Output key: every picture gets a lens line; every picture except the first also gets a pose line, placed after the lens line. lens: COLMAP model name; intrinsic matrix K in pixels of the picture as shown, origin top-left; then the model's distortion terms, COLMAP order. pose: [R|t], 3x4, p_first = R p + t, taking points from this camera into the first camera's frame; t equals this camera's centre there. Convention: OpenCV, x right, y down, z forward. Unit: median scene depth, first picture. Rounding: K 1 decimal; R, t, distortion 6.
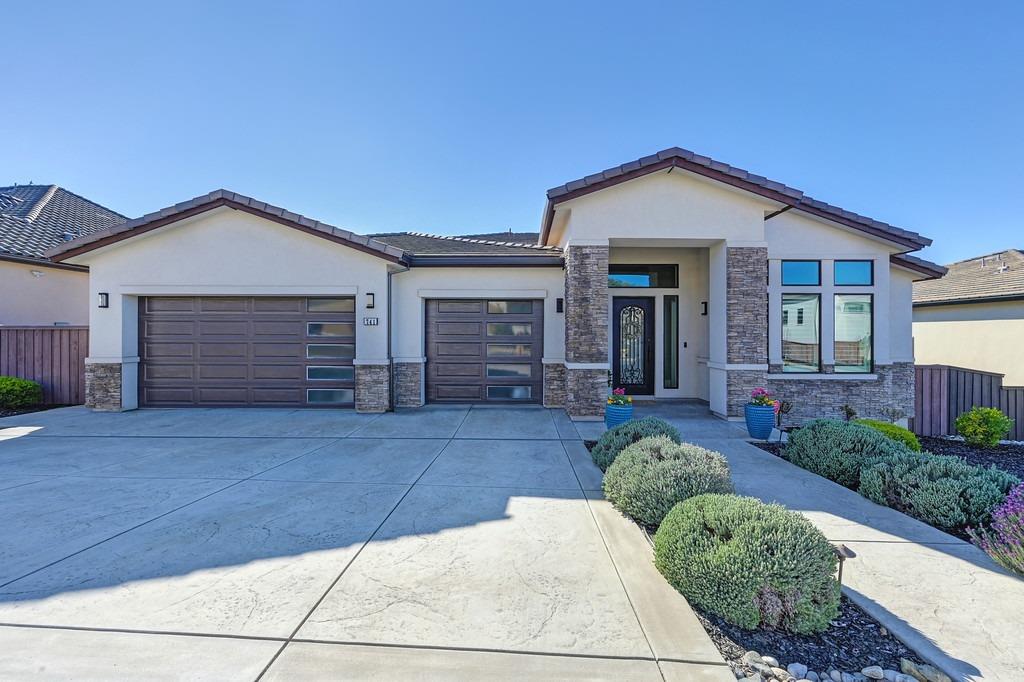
lens RADIAL K [[404.1, 0, 517.0], [0, 404.1, 331.4], [0, 0, 1]] dist [-0.000615, -0.000309]
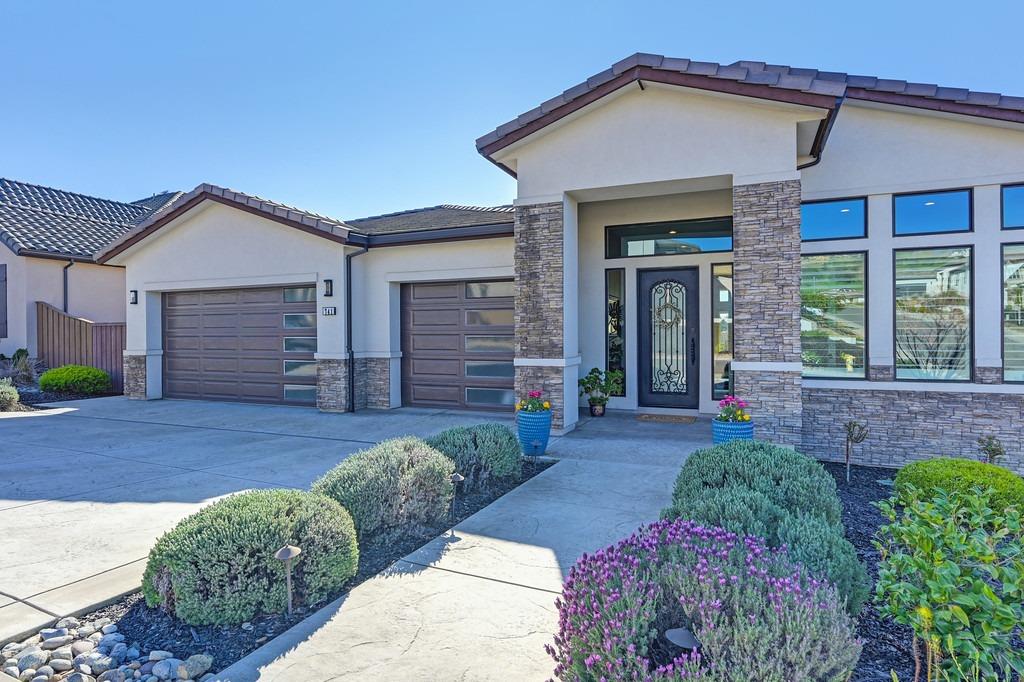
lens RADIAL K [[542.7, 0, 517.9], [0, 542.7, 331.2], [0, 0, 1]] dist [-0.002554, 0.000443]
pose [[0.927121, -0.009616, -0.374638, 0.478189], [0.012003, 0.999920, 0.004039, 0.020955], [0.374569, -0.008241, 0.927162, 0.033550]]
